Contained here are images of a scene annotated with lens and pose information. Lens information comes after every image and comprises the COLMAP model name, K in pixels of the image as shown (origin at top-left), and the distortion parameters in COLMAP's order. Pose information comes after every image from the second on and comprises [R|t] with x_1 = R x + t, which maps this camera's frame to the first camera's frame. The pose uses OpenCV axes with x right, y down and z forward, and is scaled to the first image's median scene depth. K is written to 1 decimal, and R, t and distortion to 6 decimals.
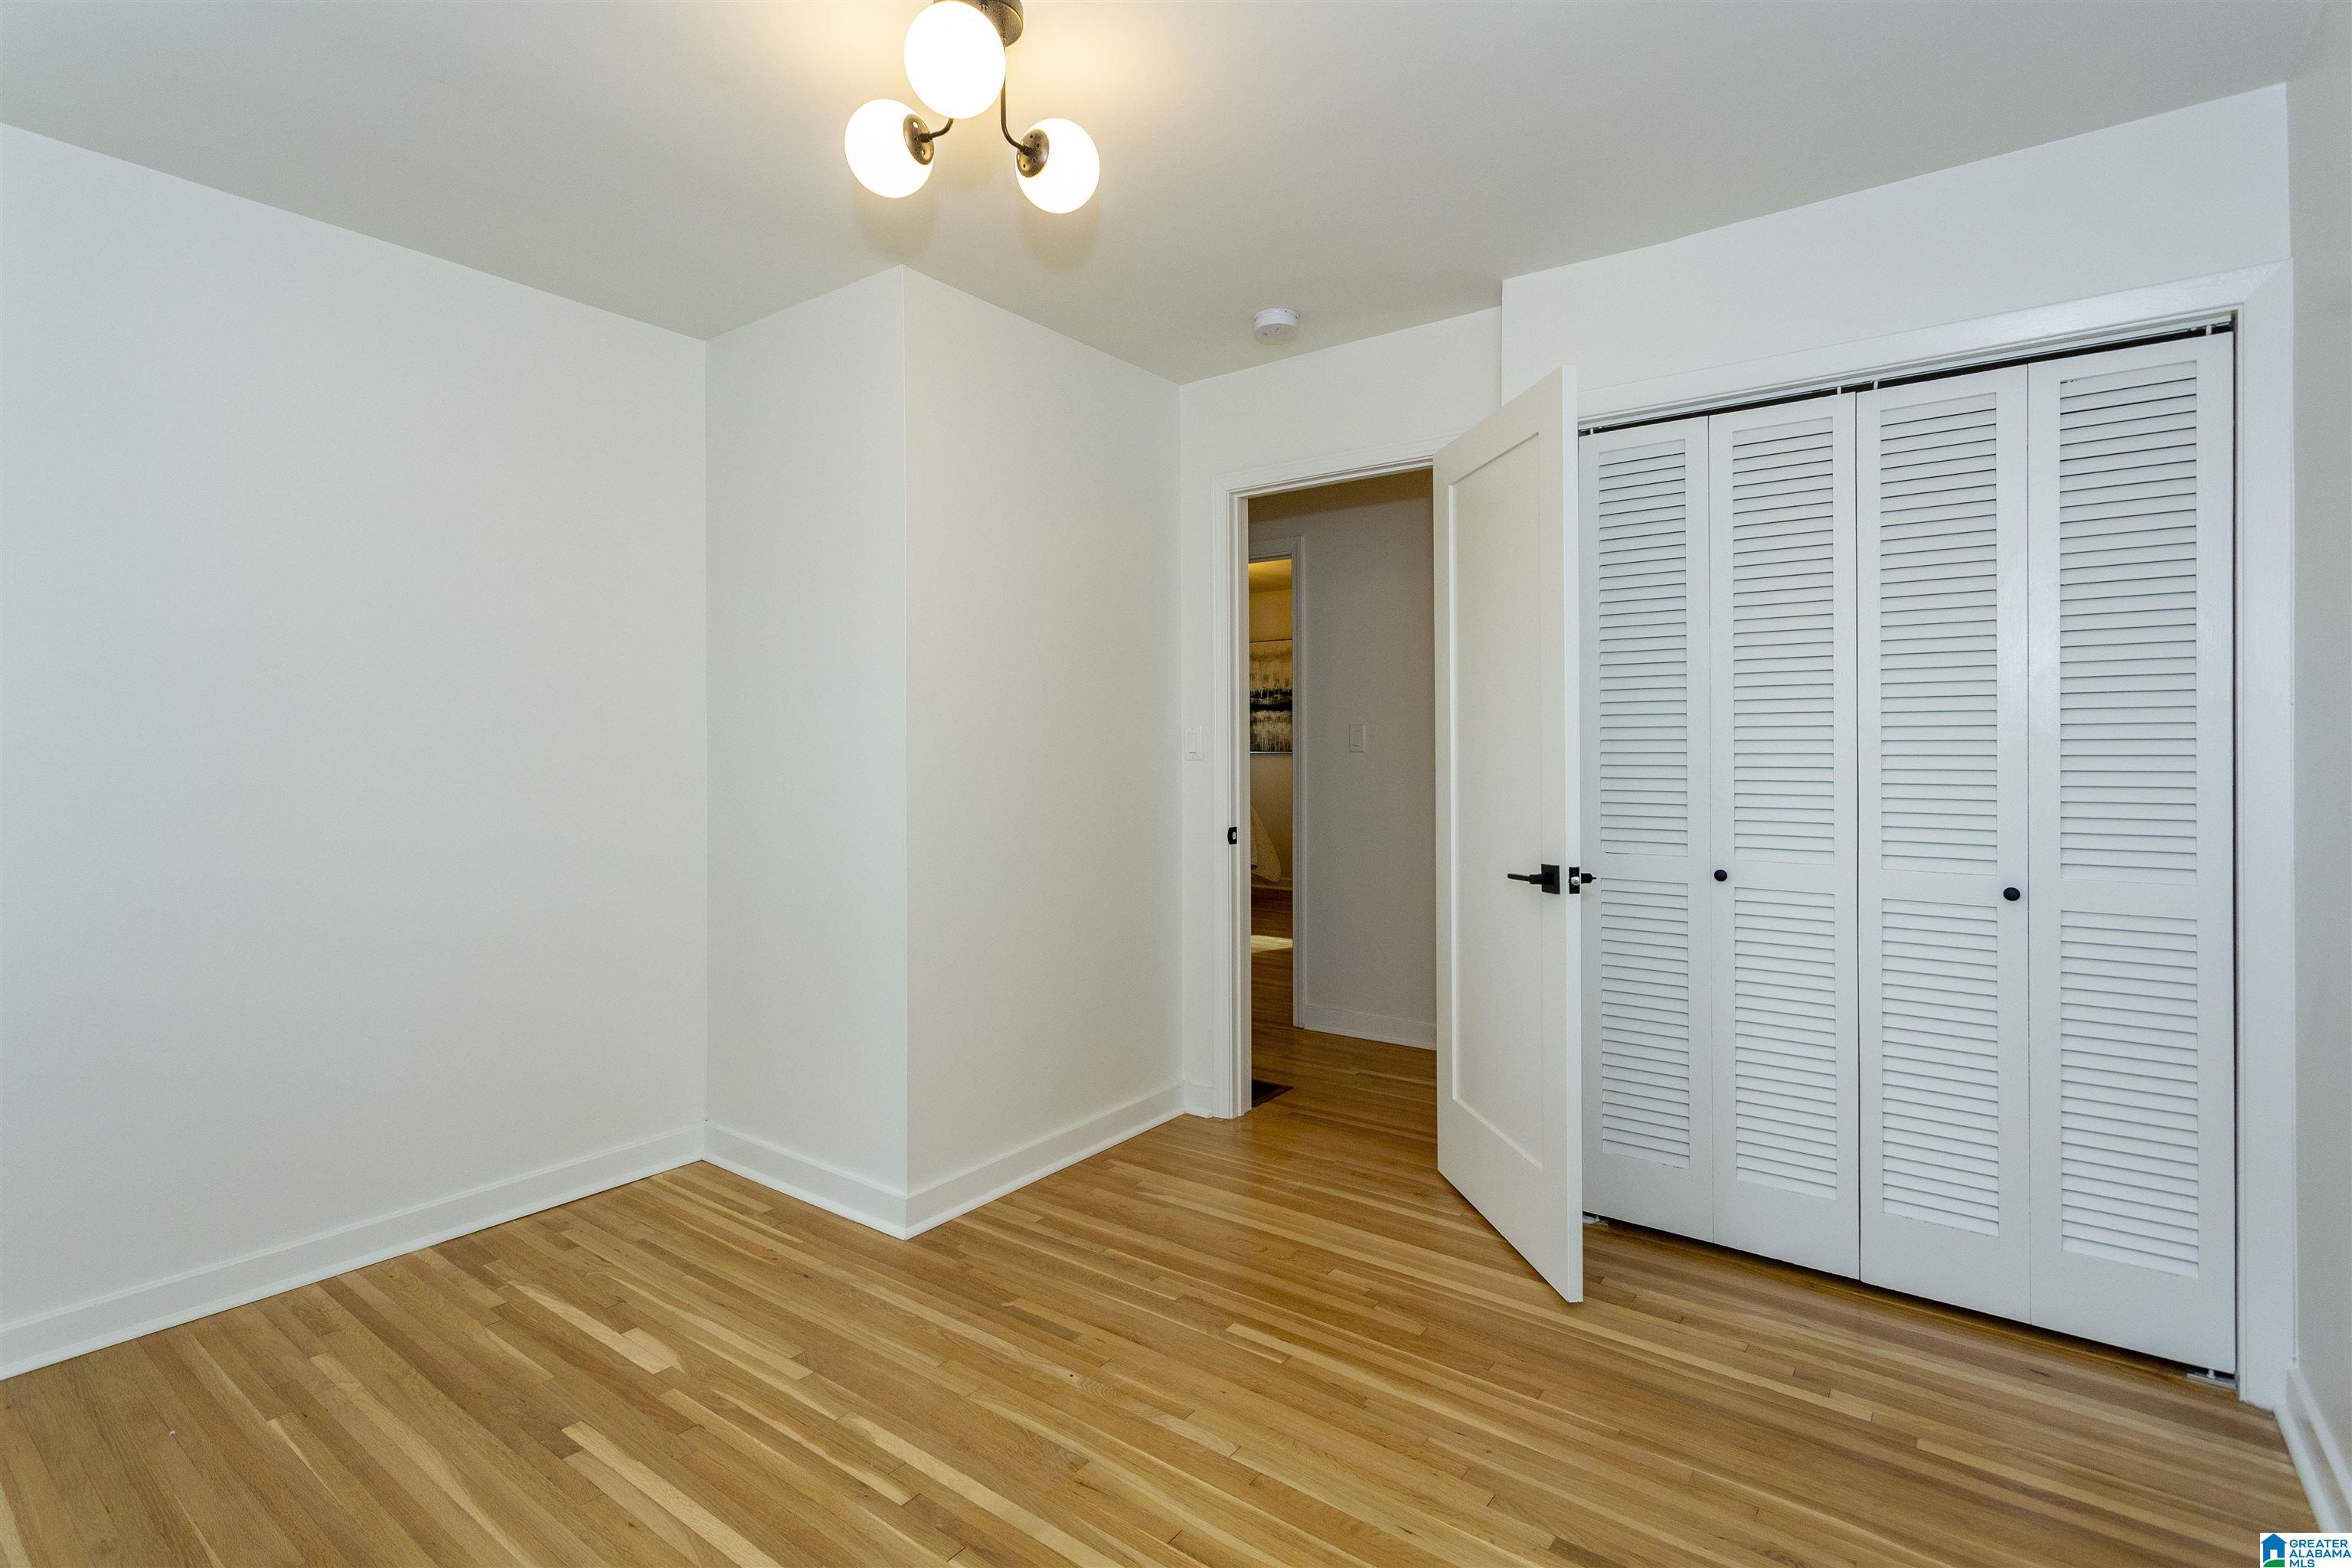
lens RADIAL K [[1128.5, 0, 1172.6], [0, 1128.5, 766.7], [0, 0, 1]] dist [0.007496, 0.002106]
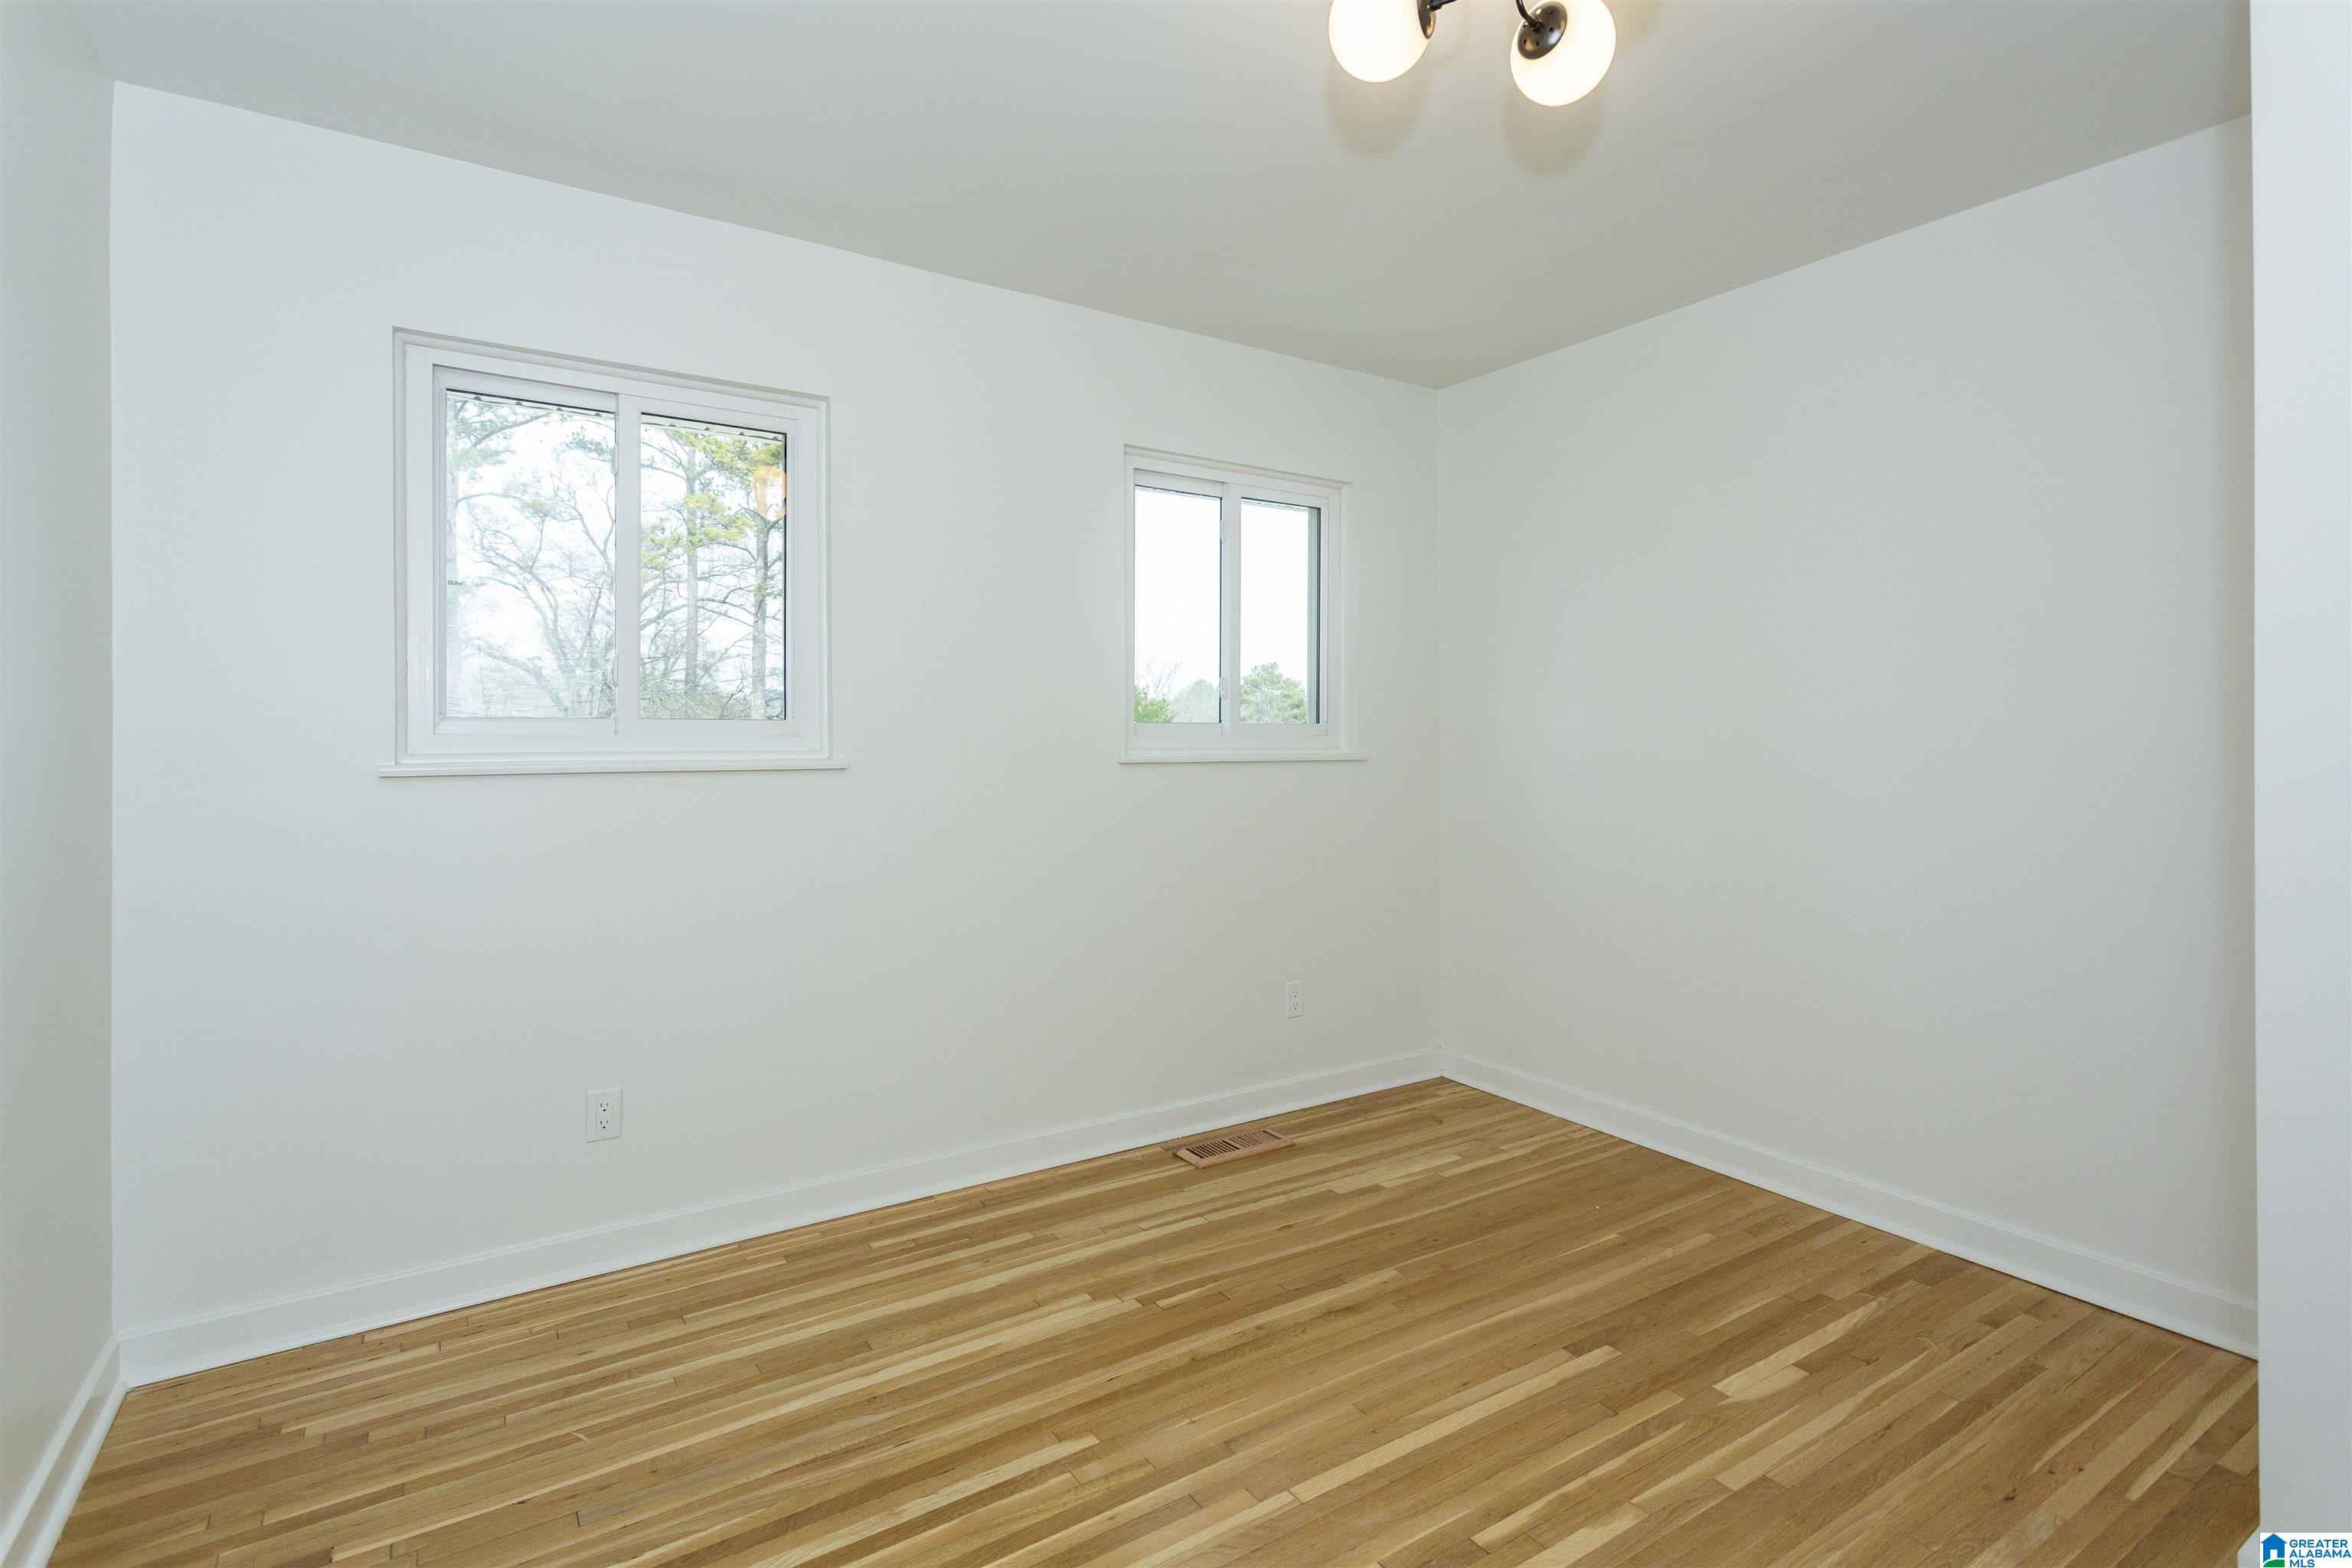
lens RADIAL K [[1128.5, 0, 1176.0], [0, 1128.5, 771.1], [0, 0, 1]] dist [0.007496, 0.002106]
pose [[-0.341683, 0.035057, -0.939161, 0.548962], [-0.014918, 0.998976, 0.042717, -0.025010], [0.939697, 0.028606, -0.340811, 0.815724]]
